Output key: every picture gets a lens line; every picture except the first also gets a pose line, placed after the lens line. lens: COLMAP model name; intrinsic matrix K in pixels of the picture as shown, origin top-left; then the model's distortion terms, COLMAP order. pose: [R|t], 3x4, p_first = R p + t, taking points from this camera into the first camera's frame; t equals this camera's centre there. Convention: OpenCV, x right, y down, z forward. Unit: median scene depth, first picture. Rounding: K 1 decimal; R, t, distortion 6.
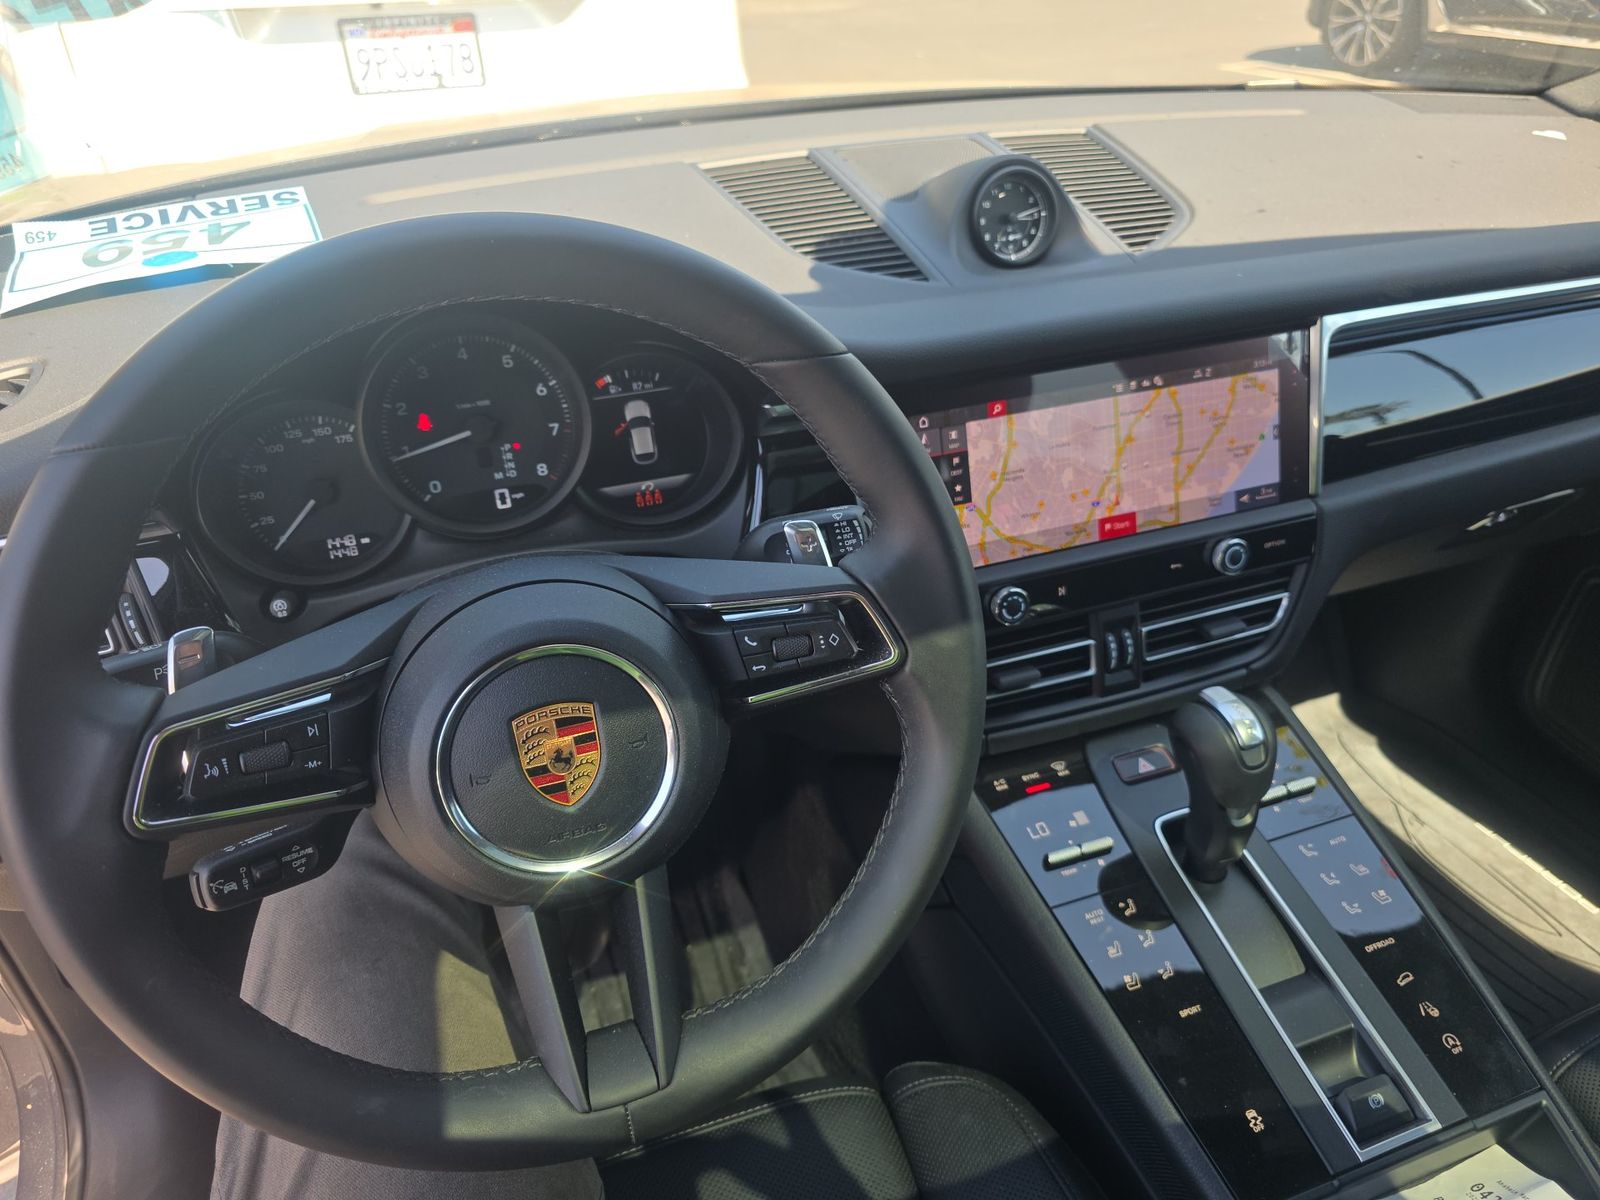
lens RADIAL K [[1109.3, 0, 800.0], [0, 1109.3, 600.0], [0, 0, 1]] dist [0.053436, -0.055400]
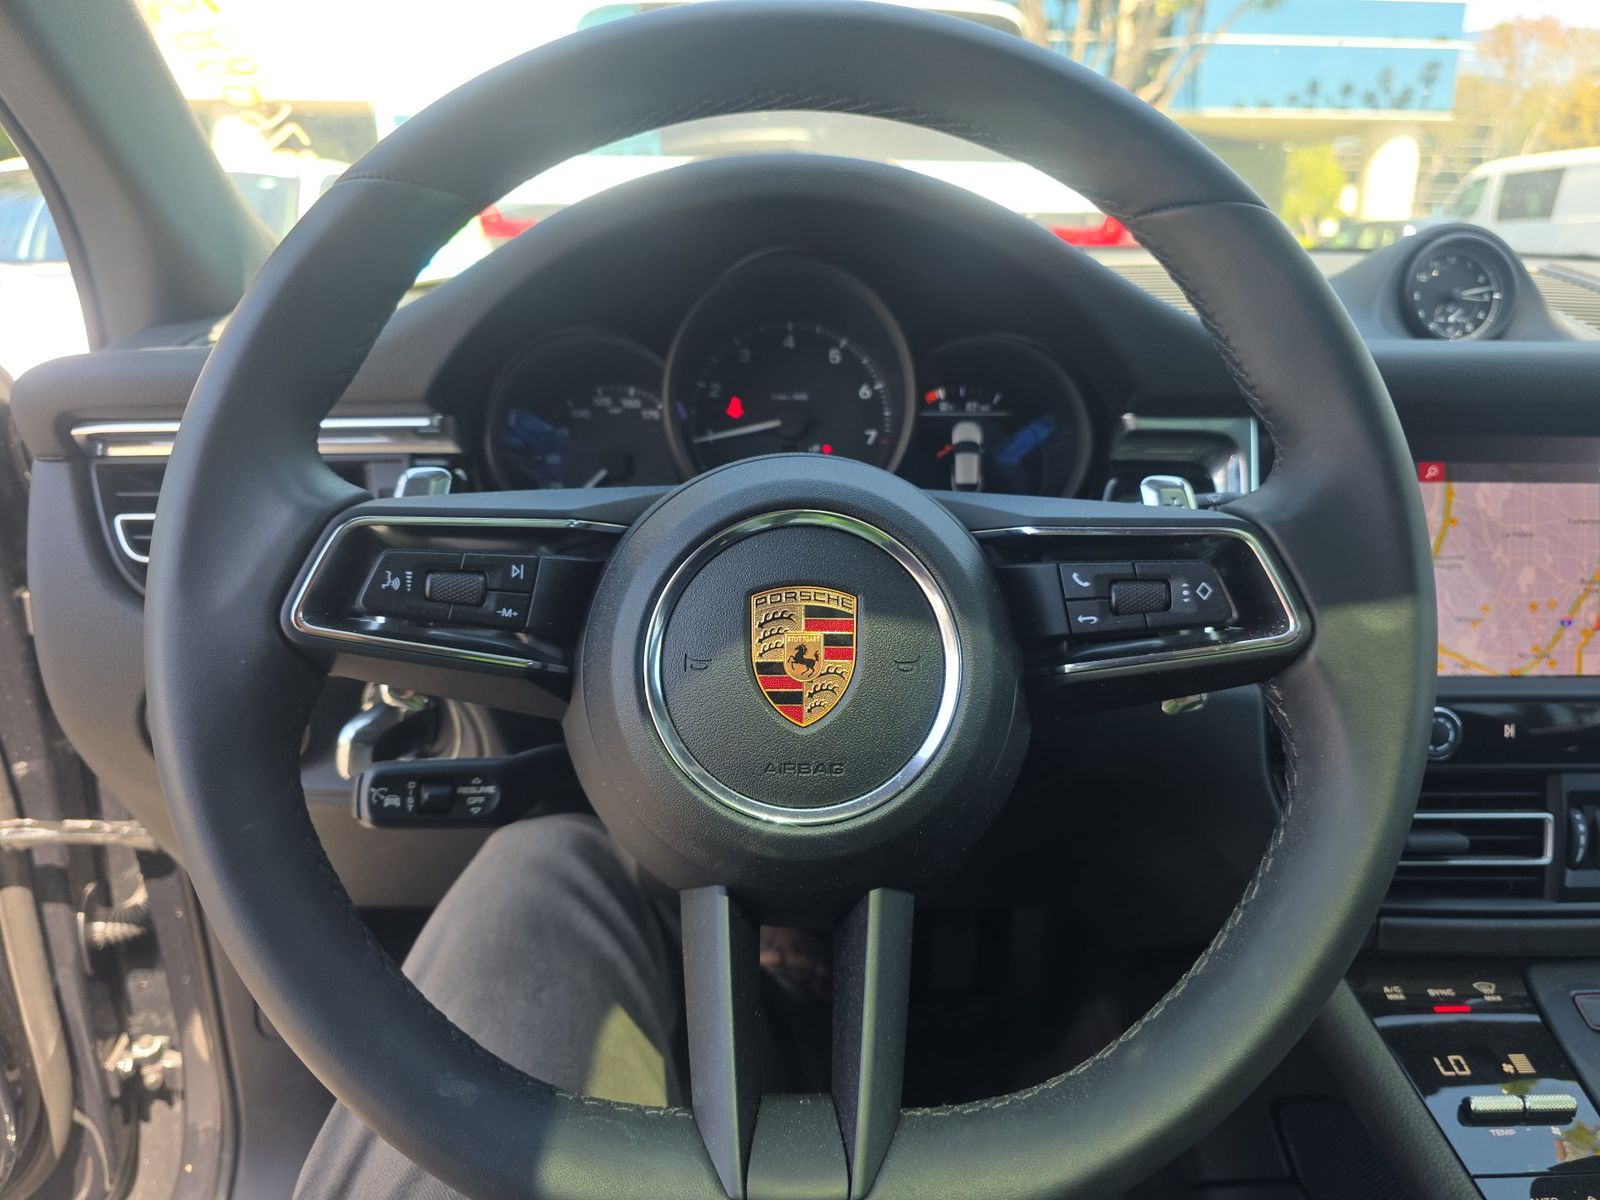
lens RADIAL K [[1061.8, 0, 801.3], [0, 1061.8, 682.0], [0, 0, 1]] dist [0.052215, -0.066898]
pose [[0.950864, 0.127485, -0.282143, -0.010739], [-0.195762, 0.953568, -0.228880, 0.232095], [0.239864, 0.272867, 0.931670, 0.252688]]
